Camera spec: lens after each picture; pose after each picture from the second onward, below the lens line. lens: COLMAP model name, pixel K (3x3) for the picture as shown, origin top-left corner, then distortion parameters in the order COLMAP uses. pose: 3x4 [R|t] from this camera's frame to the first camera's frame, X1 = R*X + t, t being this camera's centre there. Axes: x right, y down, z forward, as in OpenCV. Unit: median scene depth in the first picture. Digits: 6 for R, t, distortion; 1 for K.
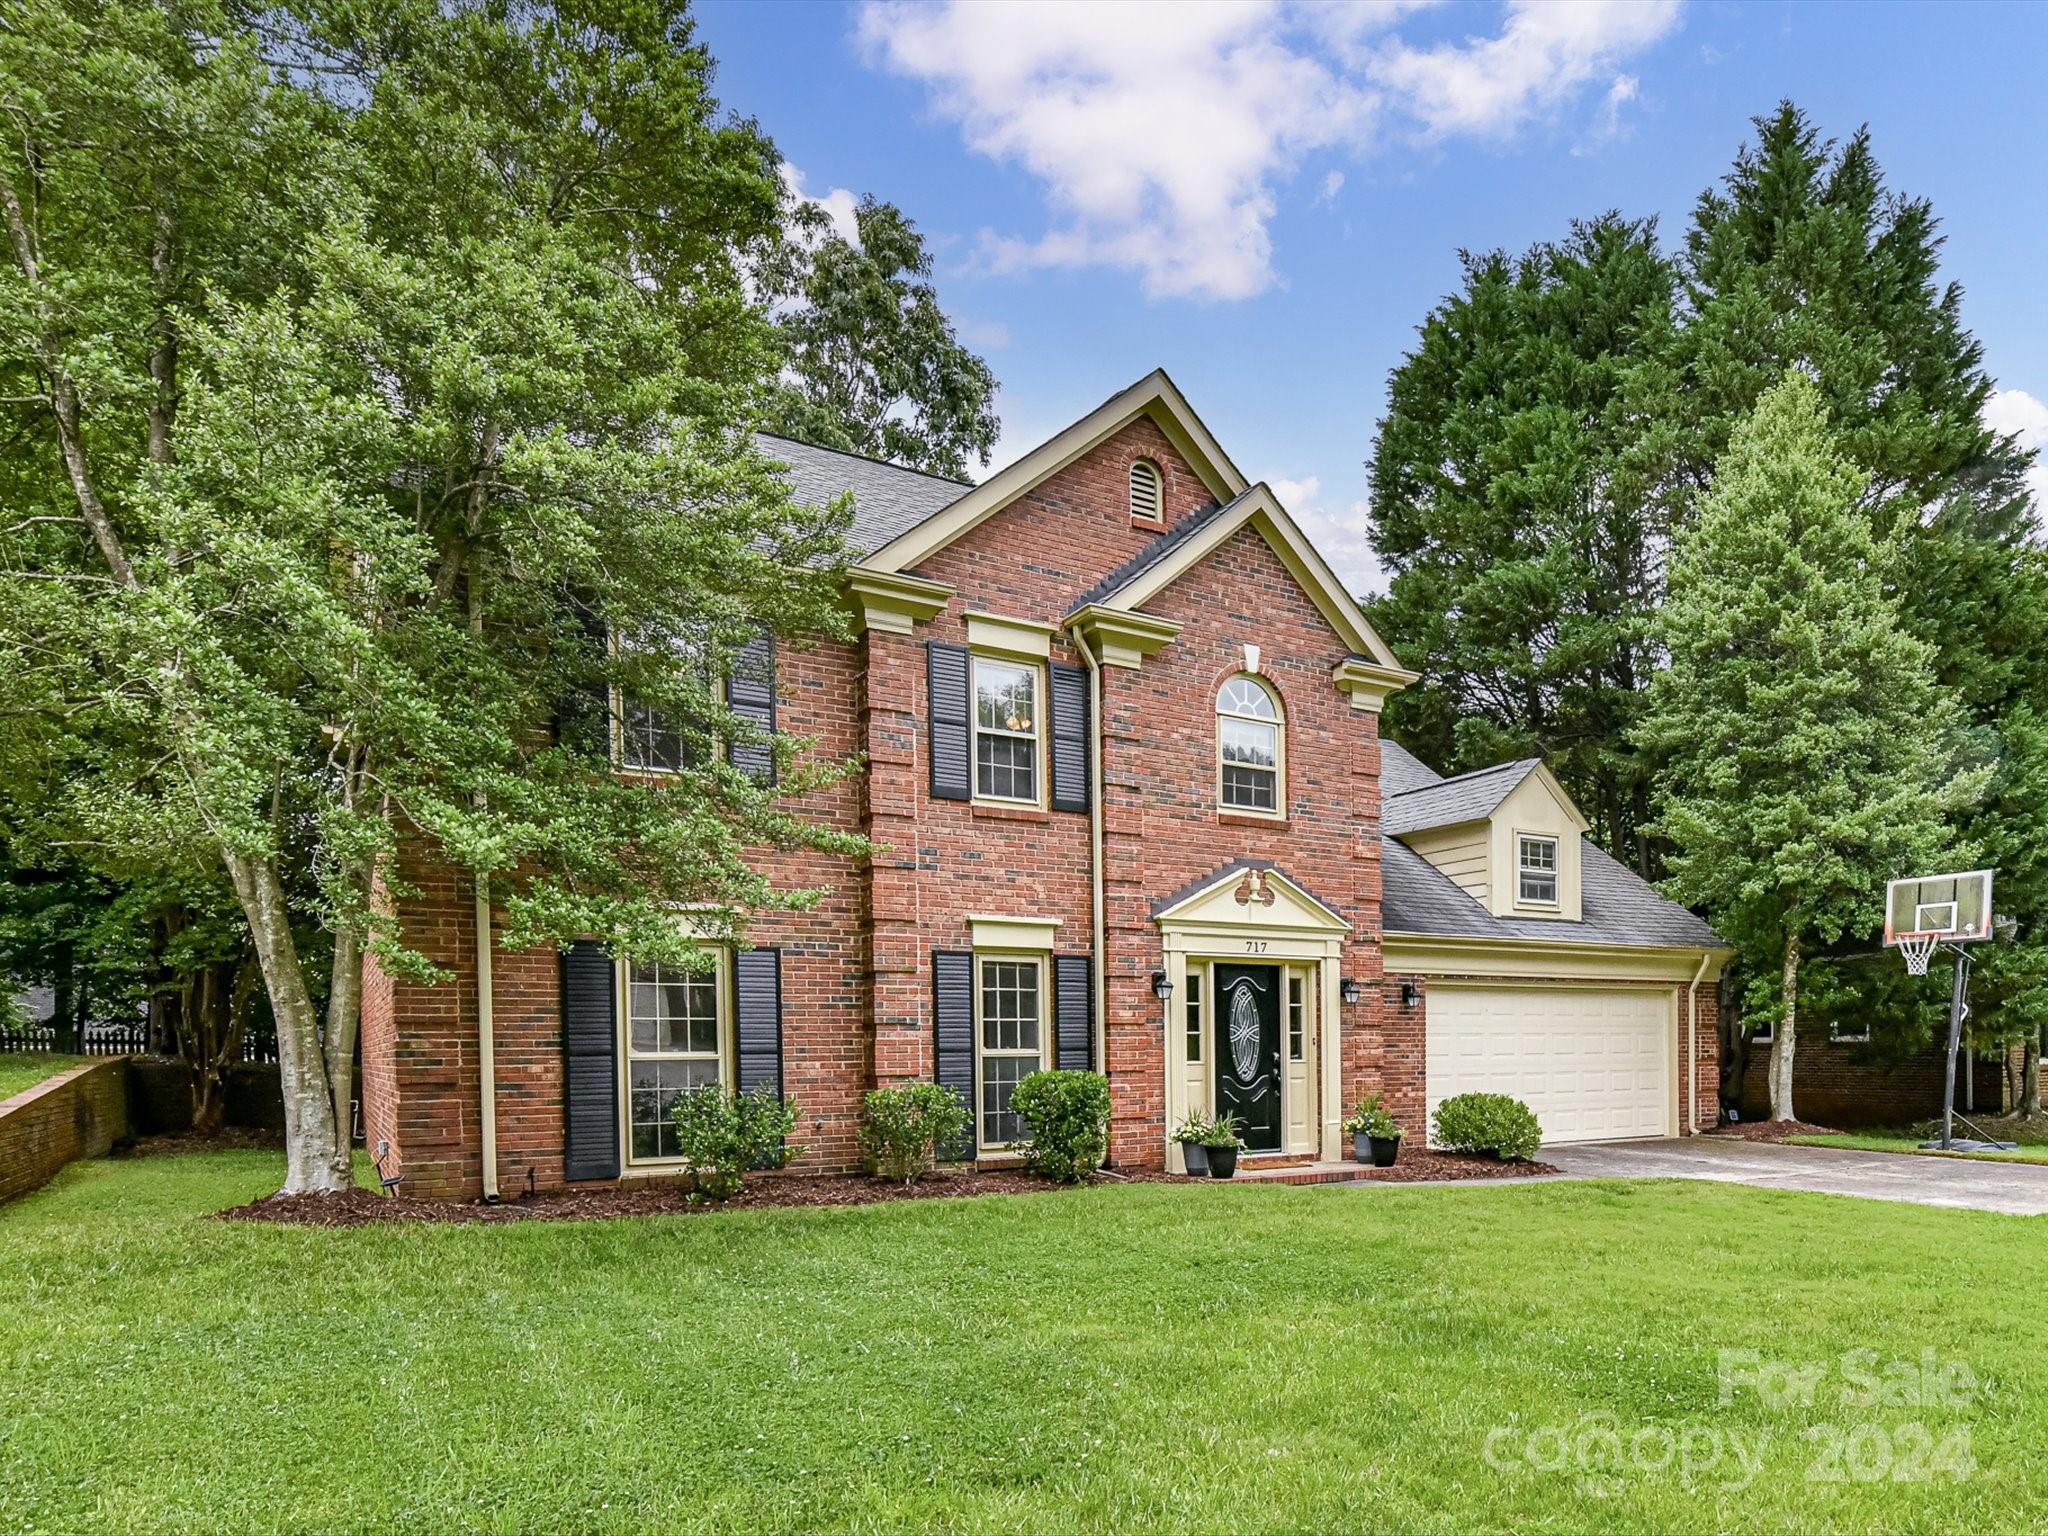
lens RADIAL K [[980.4, 0, 1025.4], [0, 980.4, 798.2], [0, 0, 1]] dist [-0.000988, -0.000406]
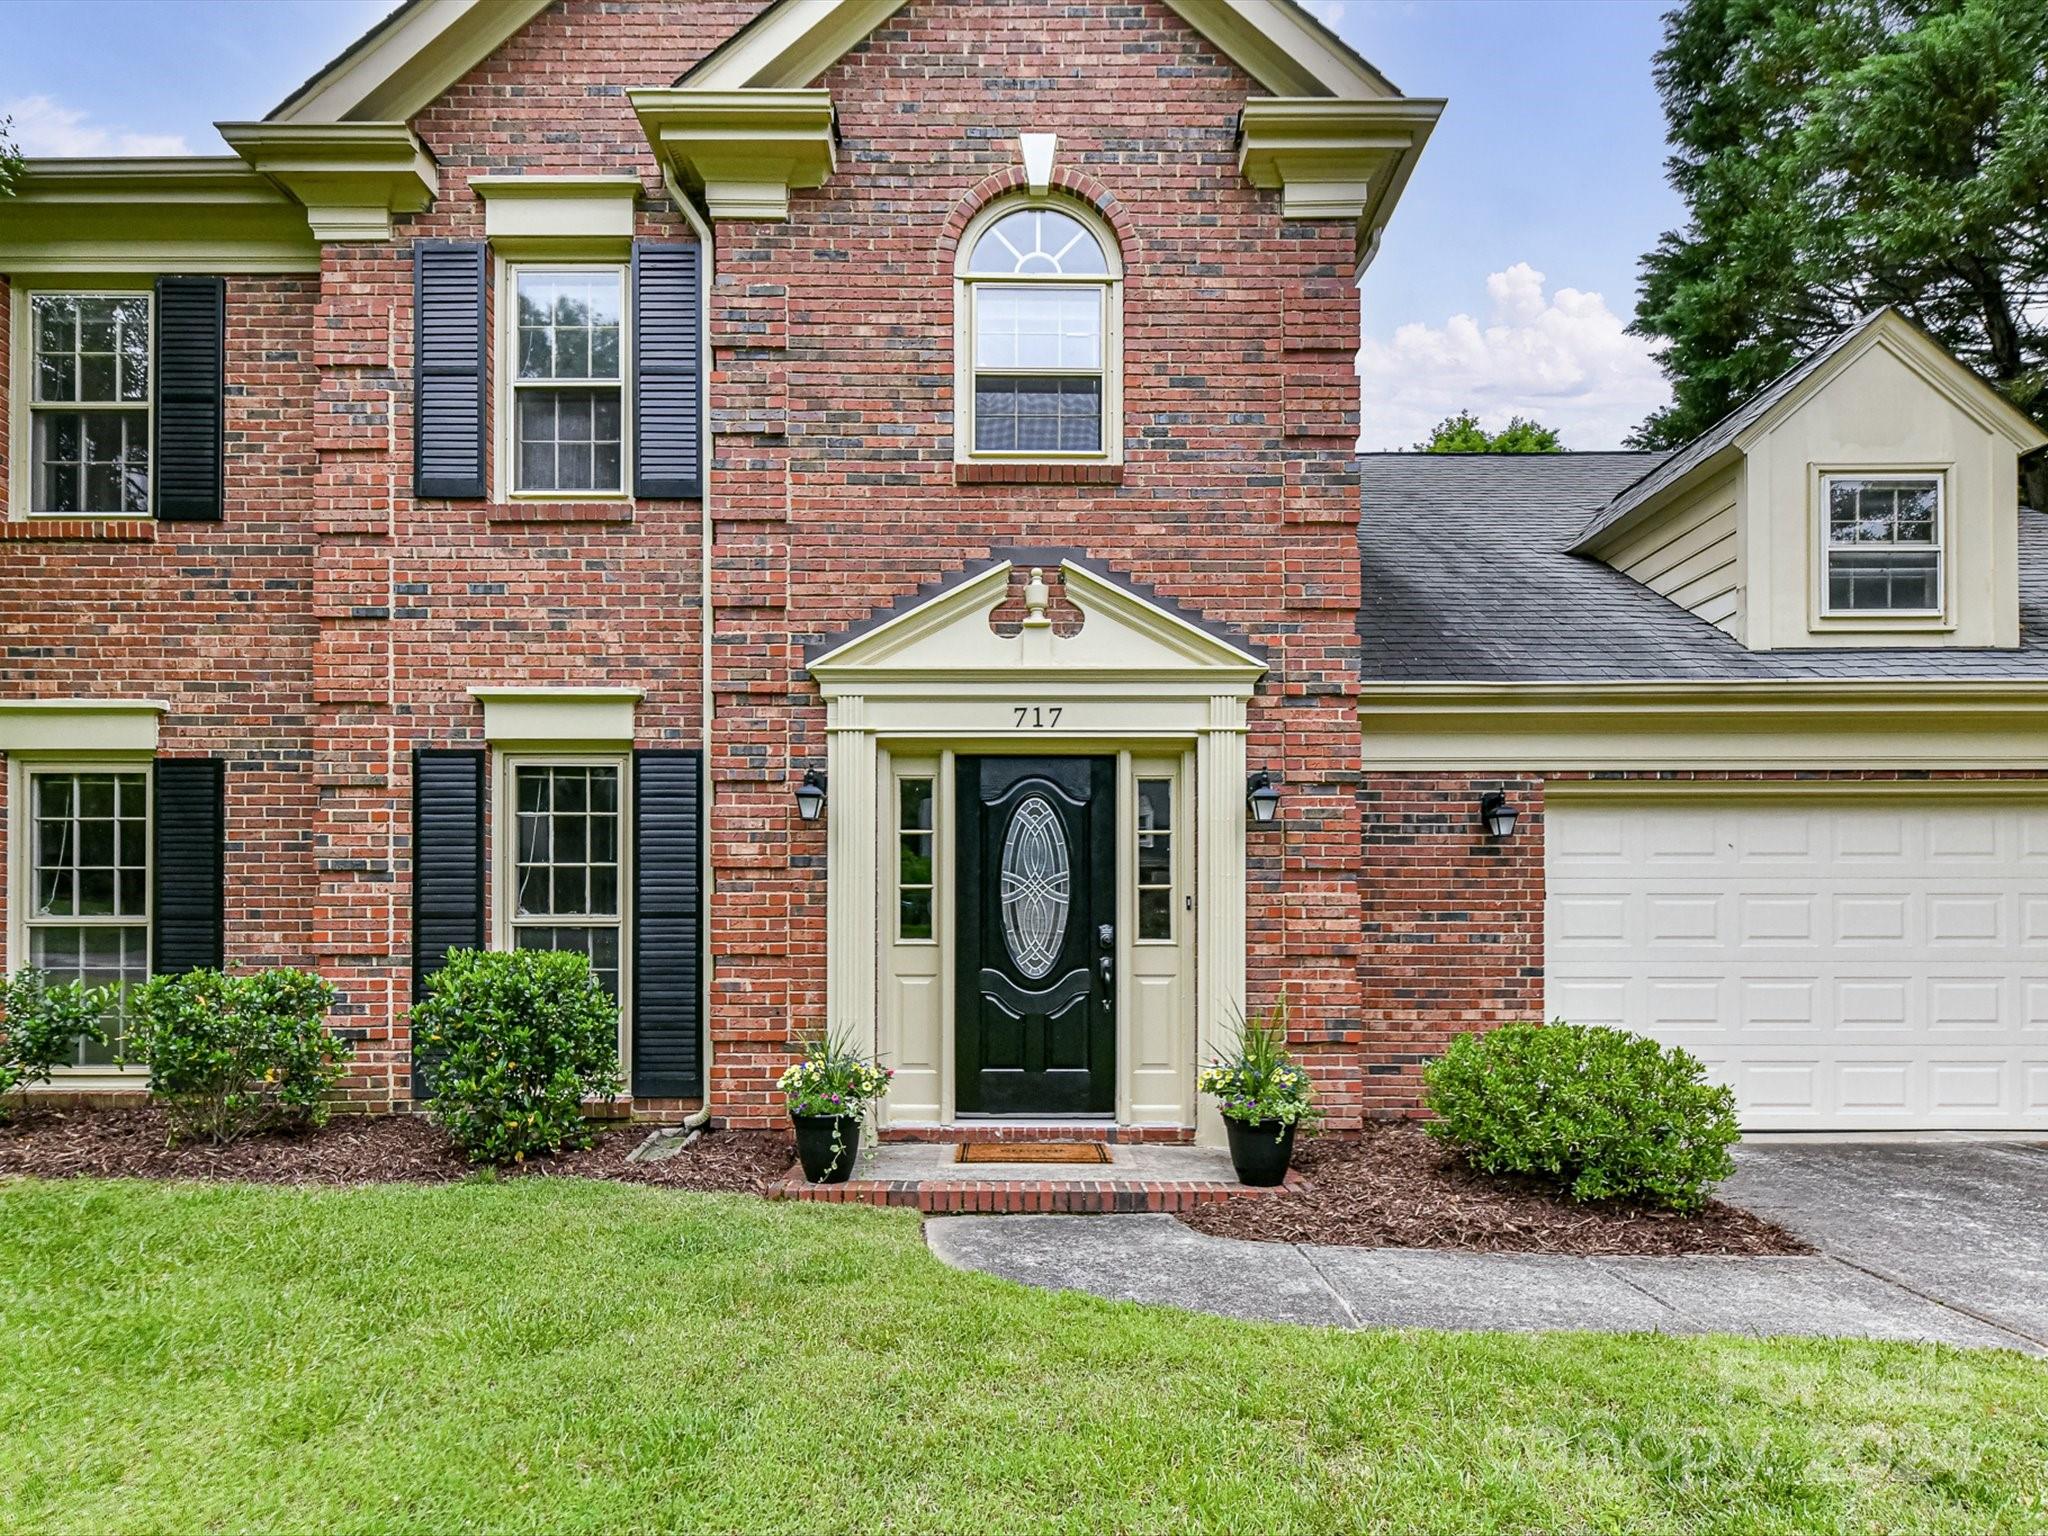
lens RADIAL K [[902.4, 0, 1024.5], [0, 902.4, 775.3], [0, 0, 1]] dist [0.004170, -0.000994]
pose [[0.912769, -0.063615, -0.403493, 0.423575], [0.092394, 0.994351, 0.052241, 0.160490], [0.397890, -0.084964, 0.913490, 0.586420]]
